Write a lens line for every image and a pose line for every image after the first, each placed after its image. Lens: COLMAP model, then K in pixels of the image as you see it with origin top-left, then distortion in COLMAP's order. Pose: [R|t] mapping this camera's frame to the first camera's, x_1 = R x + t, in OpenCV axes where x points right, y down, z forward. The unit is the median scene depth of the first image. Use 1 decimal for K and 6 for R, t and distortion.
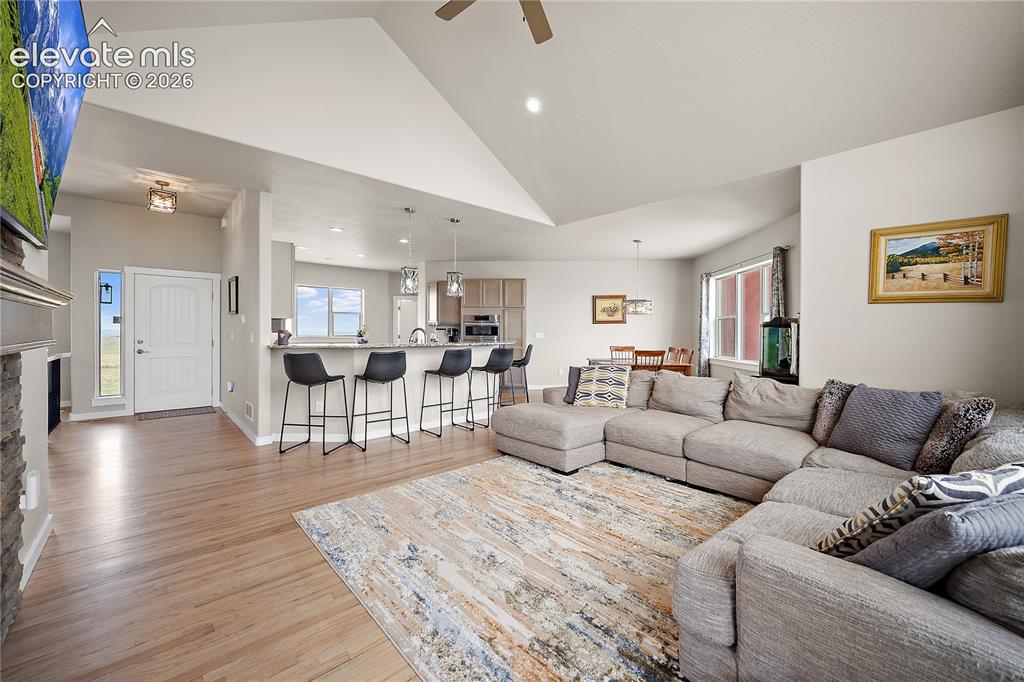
lens RADIAL K [[406.9, 0, 515.1], [0, 406.9, 336.6], [0, 0, 1]] dist [-0.002718, -0.000209]
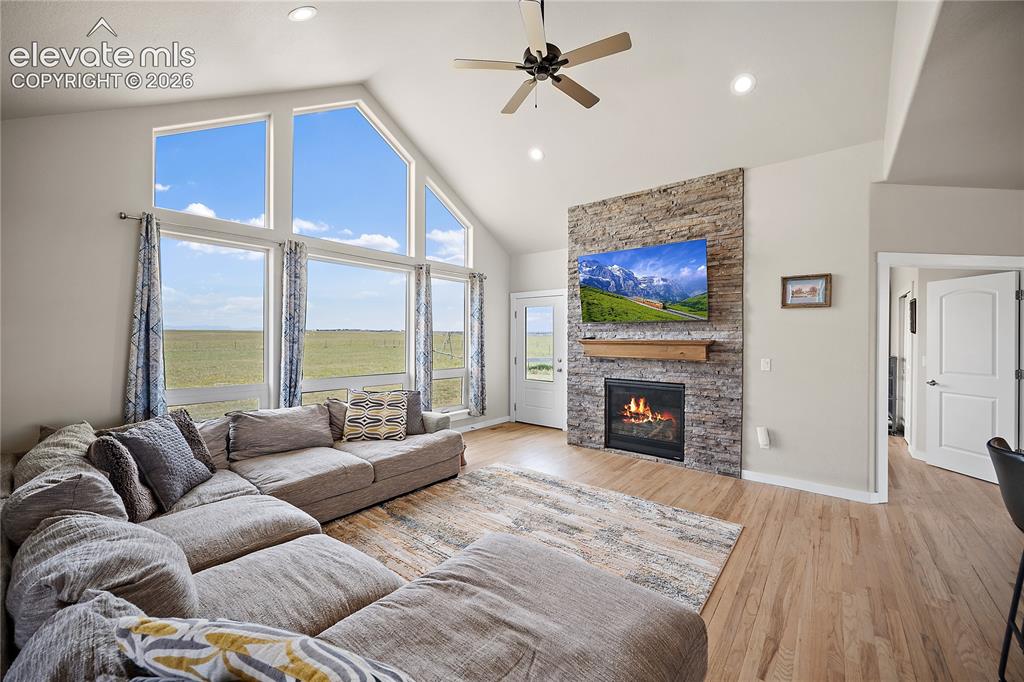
lens RADIAL K [[406.9, 0, 514.0], [0, 406.9, 338.9], [0, 0, 1]] dist [-0.002718, -0.000209]
pose [[-0.987283, -0.007737, -0.158786, 0.155464], [-0.010220, 0.999838, 0.014825, -0.051538], [0.158645, 0.016259, -0.987202, 1.247963]]
